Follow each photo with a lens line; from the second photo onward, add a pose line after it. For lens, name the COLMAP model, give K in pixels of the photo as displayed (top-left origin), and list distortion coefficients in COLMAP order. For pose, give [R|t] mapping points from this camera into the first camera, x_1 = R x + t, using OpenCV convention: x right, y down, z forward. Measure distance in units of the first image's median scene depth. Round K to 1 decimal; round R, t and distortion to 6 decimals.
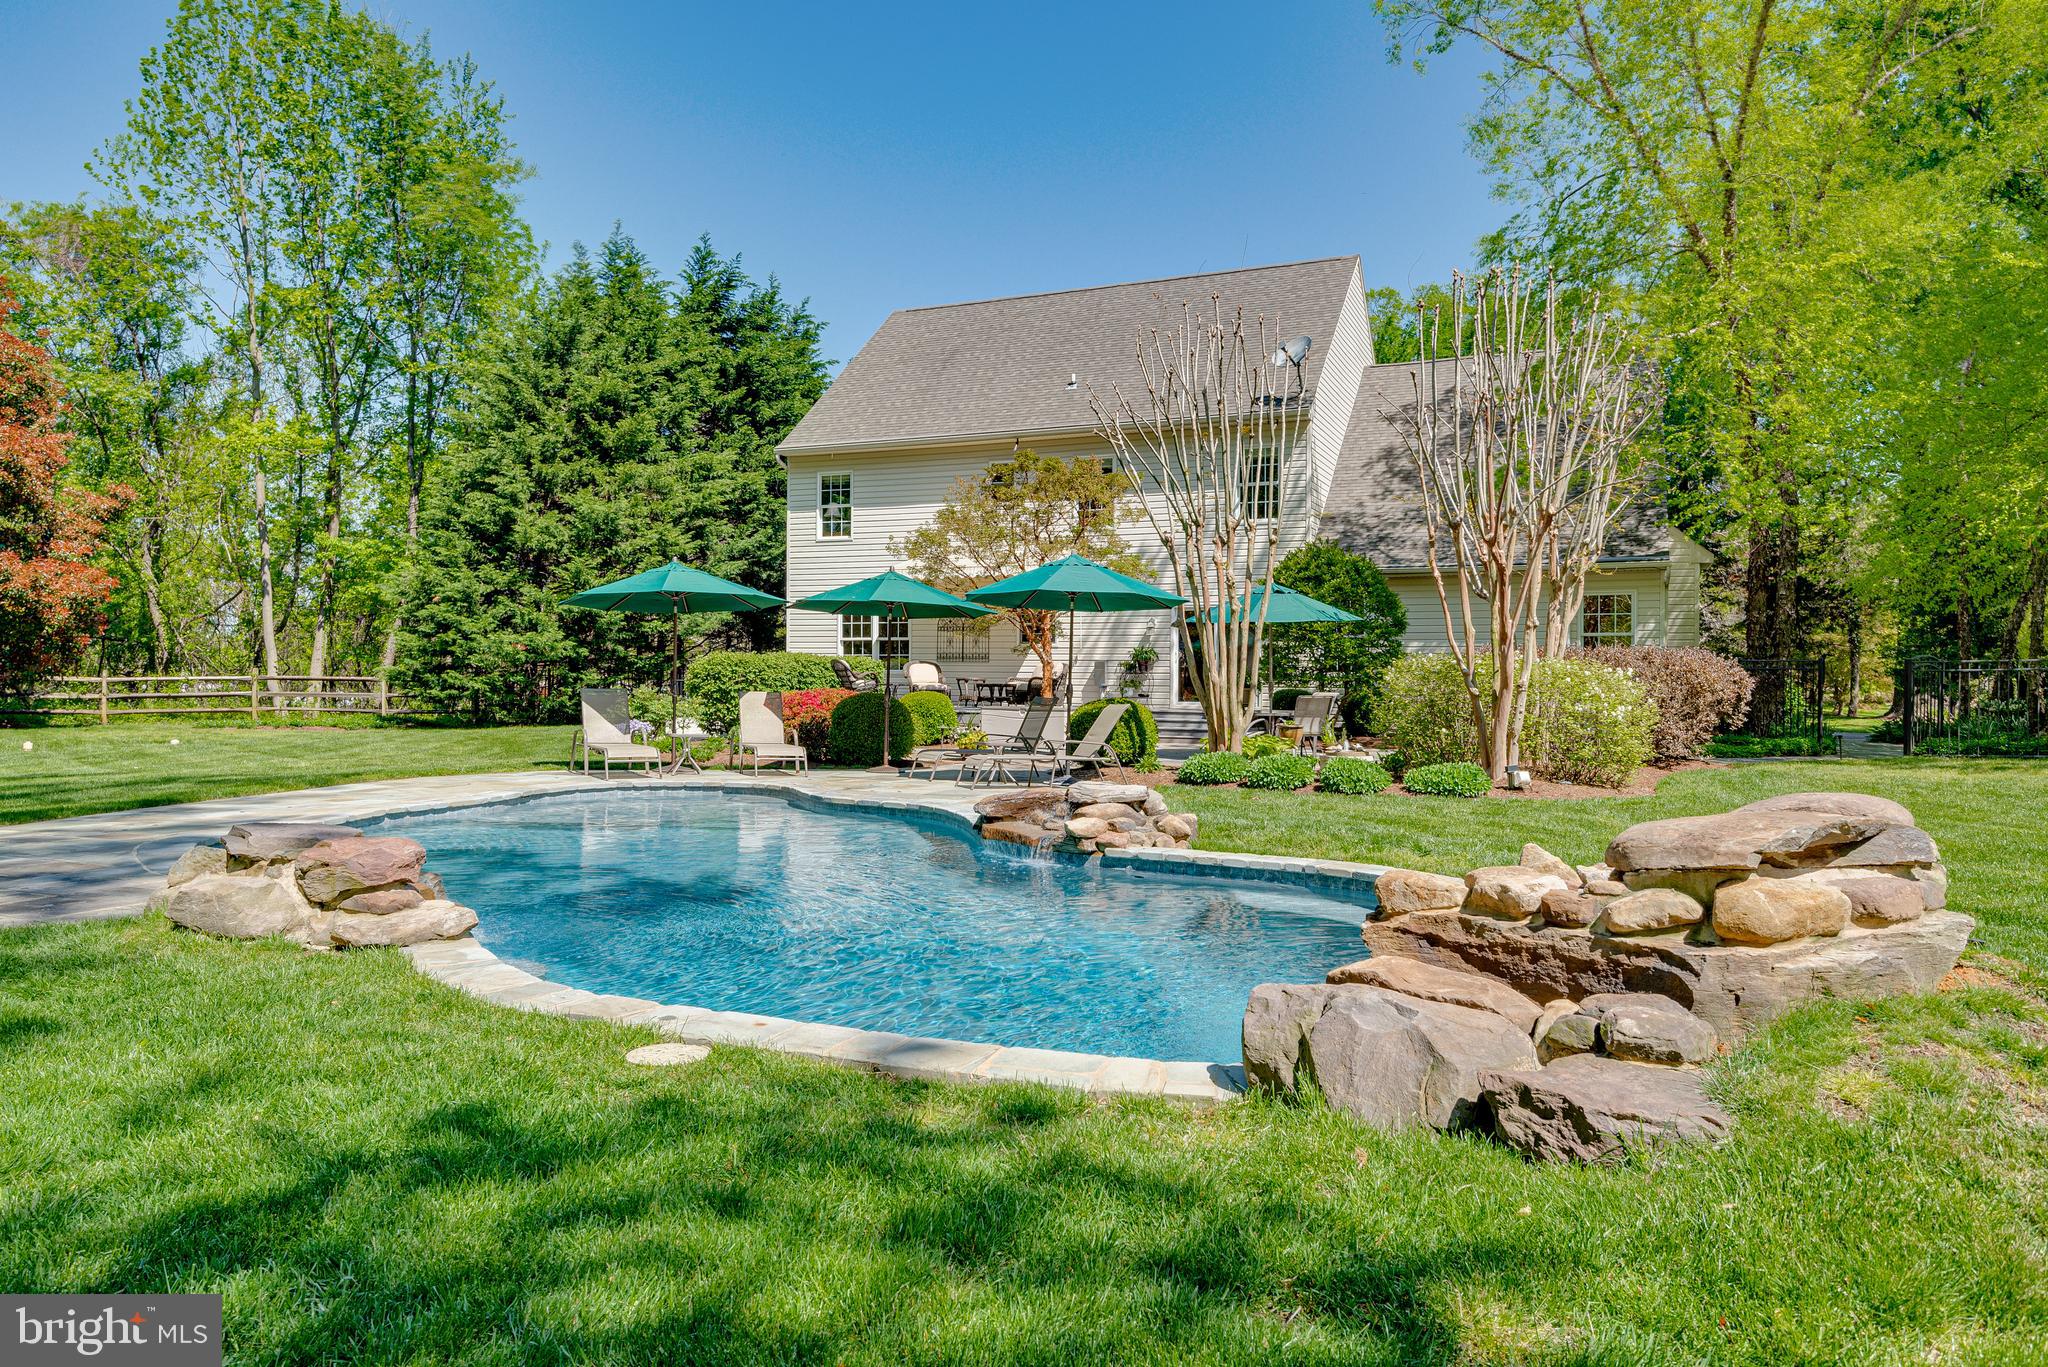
lens RADIAL K [[1377.9, 0, 984.5], [0, 1377.9, 681.0], [0, 0, 1]] dist [0.056827, -0.001910]
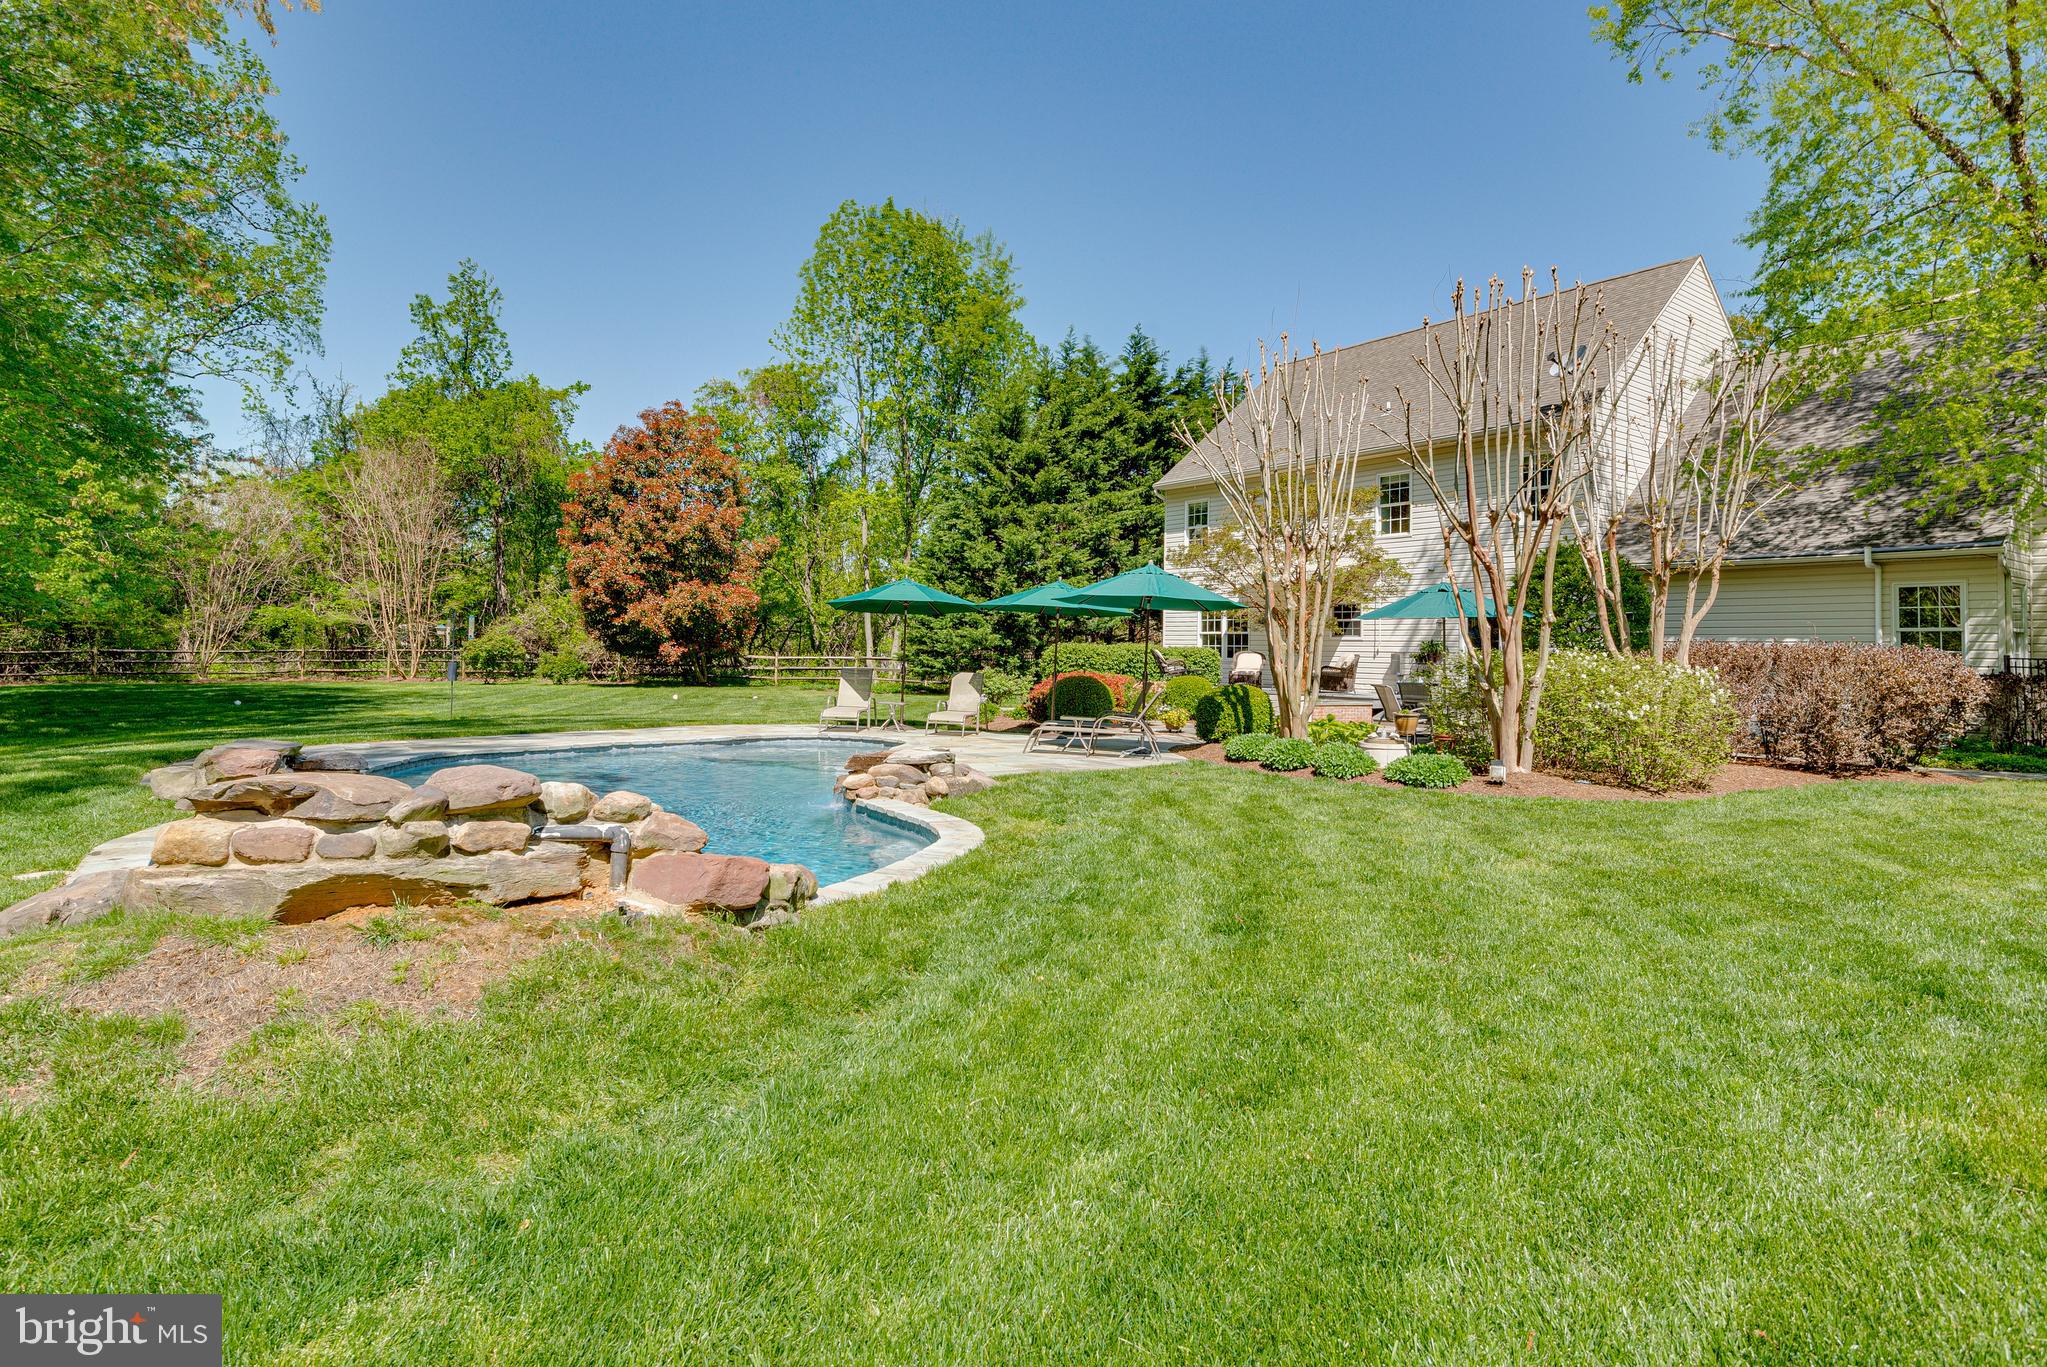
lens RADIAL K [[1072.8, 0, 998.8], [0, 1072.8, 647.6], [0, 0, 1]] dist [0.046478, -0.001609]
pose [[0.873962, 0.008634, -0.485917, 0.217010], [-0.016293, 0.999801, -0.011540, -0.003002], [0.485720, 0.018002, 0.873929, 0.058232]]
